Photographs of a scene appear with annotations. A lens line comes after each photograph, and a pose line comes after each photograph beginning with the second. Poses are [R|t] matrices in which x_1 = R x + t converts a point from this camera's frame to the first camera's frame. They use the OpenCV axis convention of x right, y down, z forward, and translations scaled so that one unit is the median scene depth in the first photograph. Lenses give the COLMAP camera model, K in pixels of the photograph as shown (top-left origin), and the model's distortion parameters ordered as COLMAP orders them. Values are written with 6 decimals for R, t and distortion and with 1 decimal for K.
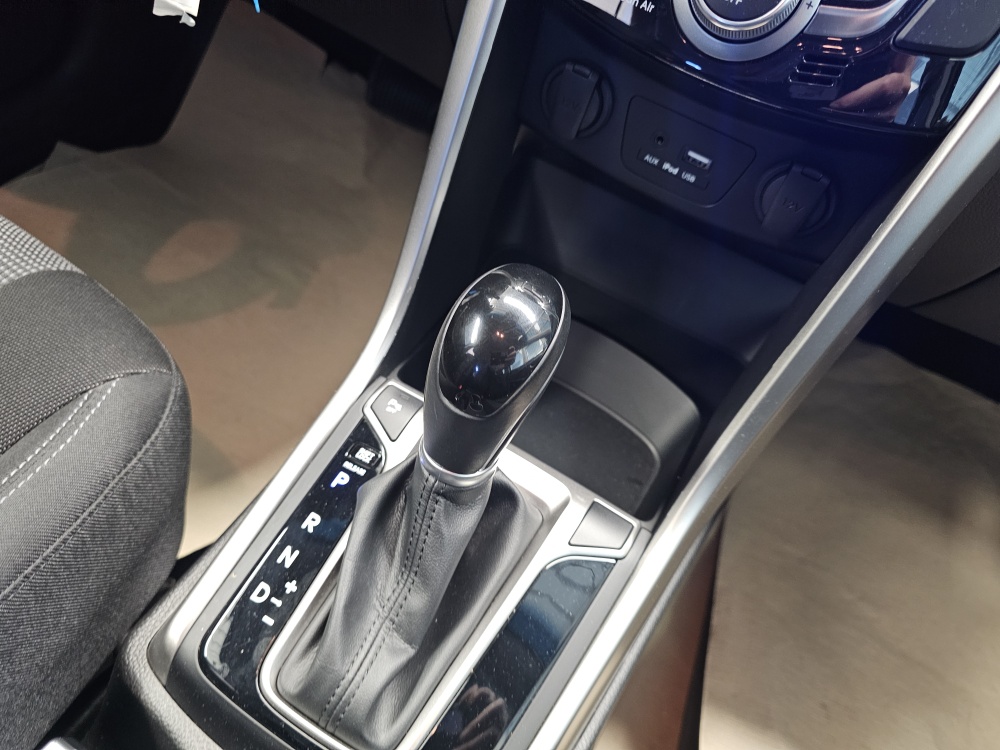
lens RADIAL K [[699.6, 0, 500.0], [0, 699.6, 375.0], [0, 0, 1]] dist [-0.010407, -0.003524]
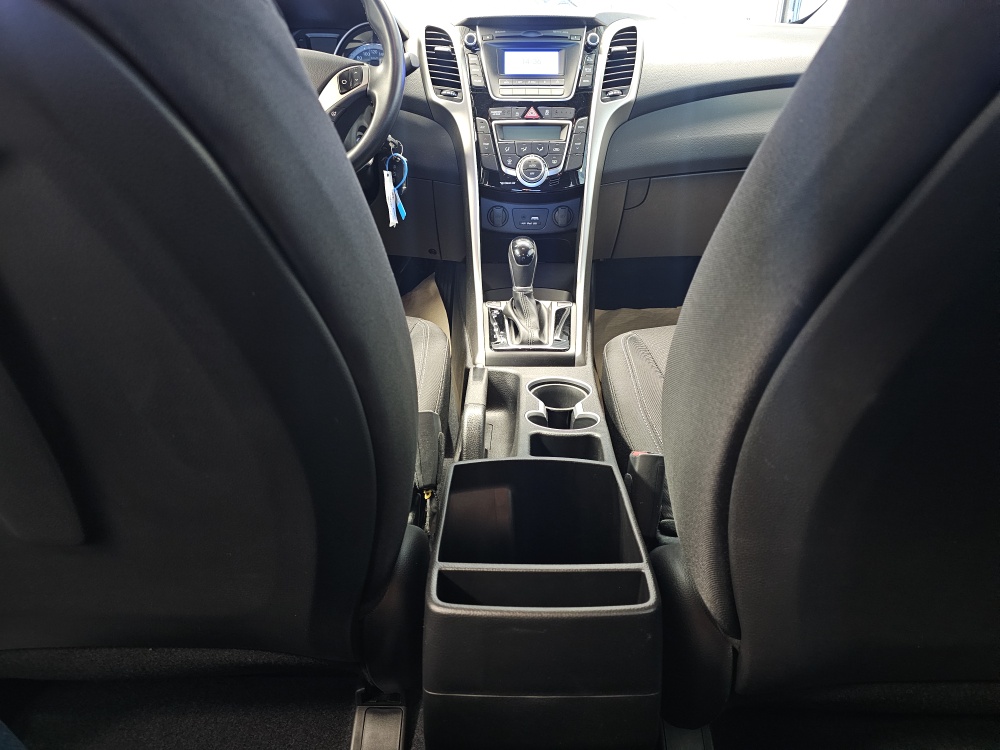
lens RADIAL K [[671.0, 0, 503.2], [0, 671.0, 363.6], [0, 0, 1]] dist [0.055571, -0.053530]
pose [[0.862061, -0.376445, 0.339323, -1.363772], [0.472872, 0.838321, -0.271313, 1.226062], [-0.182328, 0.394345, 0.900694, -1.873588]]
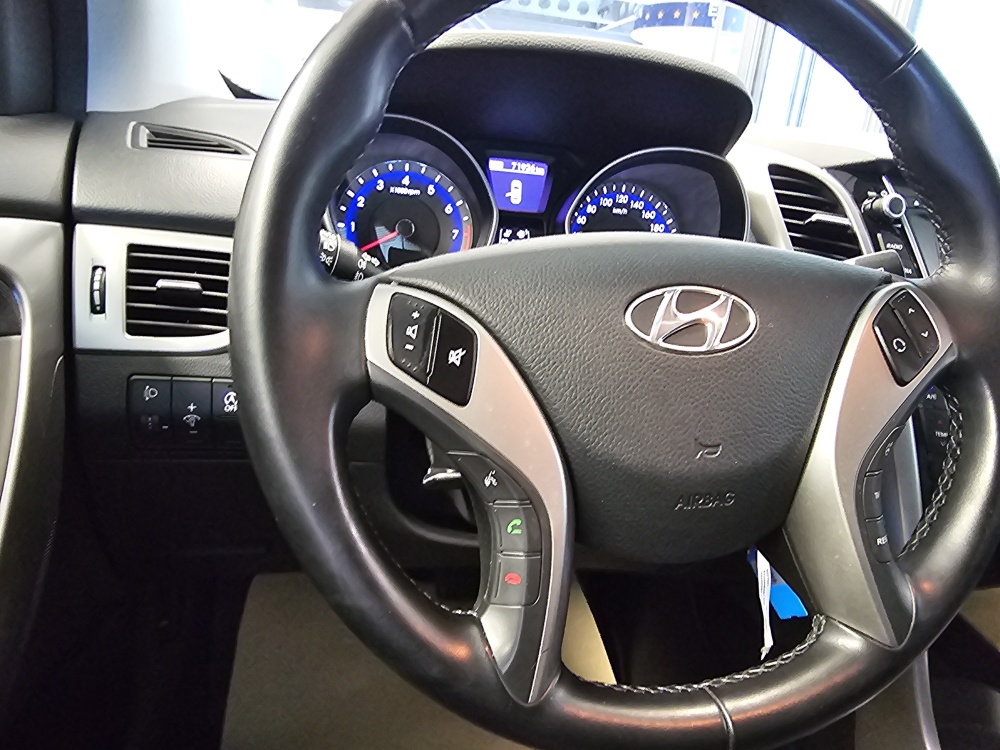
lens RADIAL K [[682.1, 0, 491.3], [0, 682.1, 369.4], [0, 0, 1]] dist [0.005520, -0.002078]
pose [[0.768041, -0.333721, 0.546575, -1.436844], [0.520610, 0.822391, -0.229429, -0.947960], [-0.372933, 0.460763, 0.805368, -0.174148]]
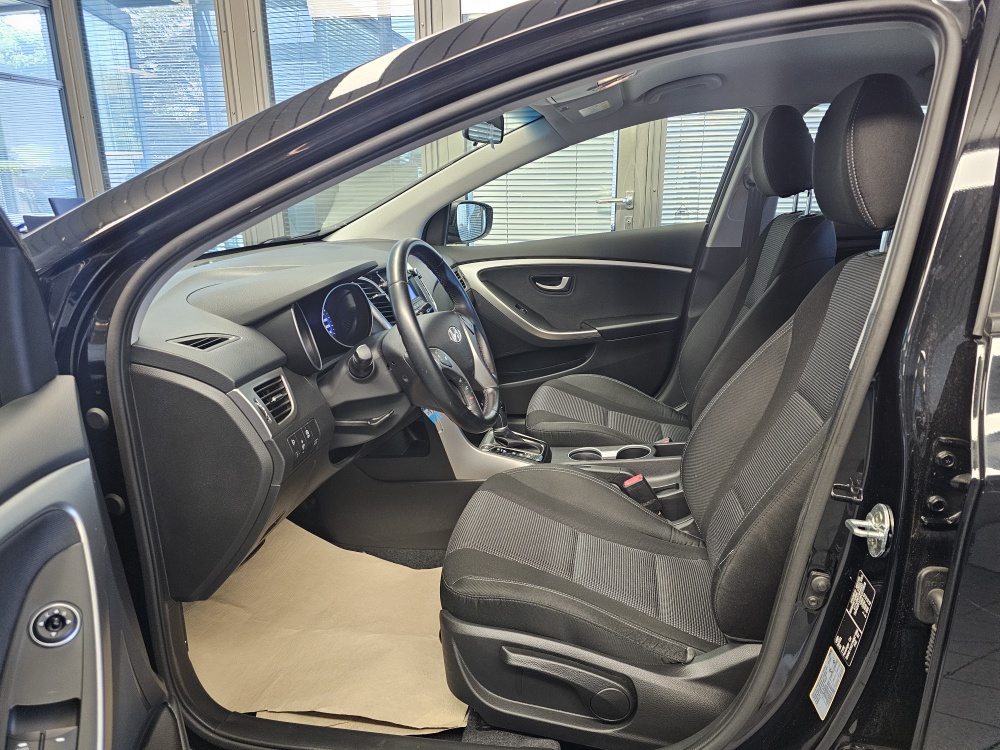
lens RADIAL K [[678.0, 0, 505.9], [0, 678.0, 367.2], [0, 0, 1]] dist [0.042517, -0.046523]
pose [[-0.310363, -0.455230, 0.834530, -3.926570], [0.668387, 0.519747, 0.532092, -2.709701], [-0.675968, 0.722931, 0.142960, -0.178246]]
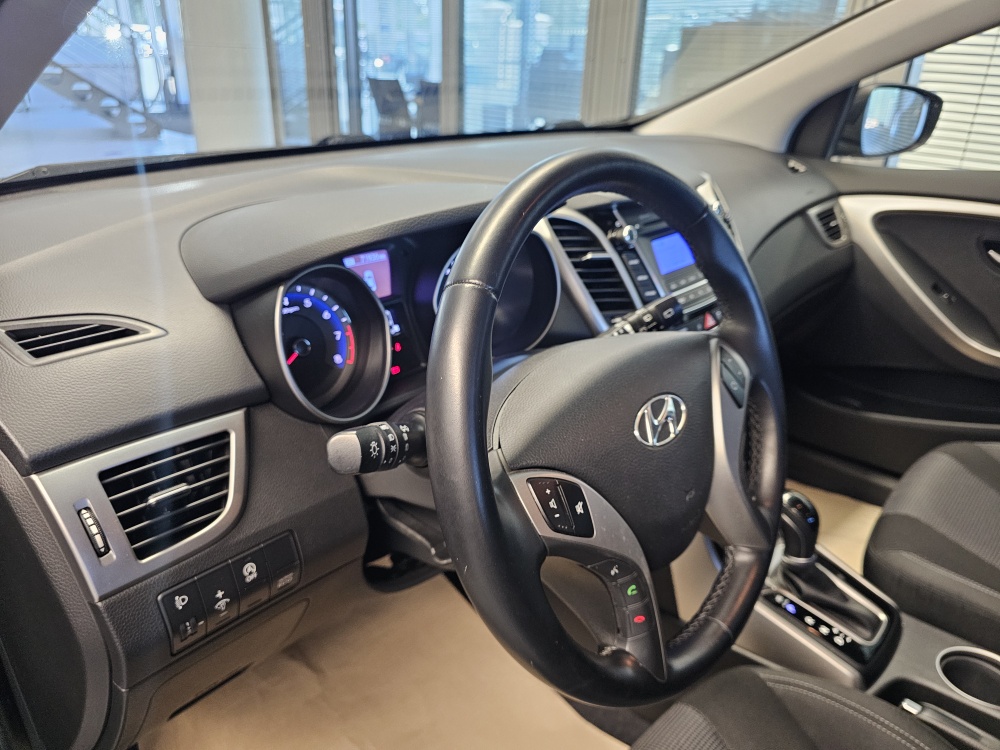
lens RADIAL K [[698.9, 0, 496.8], [0, 698.9, 361.8], [0, 0, 1]] dist [0.019273, -0.002059]
pose [[0.265027, -0.573228, 0.775352, -1.874195], [0.736952, 0.638970, 0.220497, -1.696476], [-0.621821, 0.512959, 0.591786, -0.300994]]
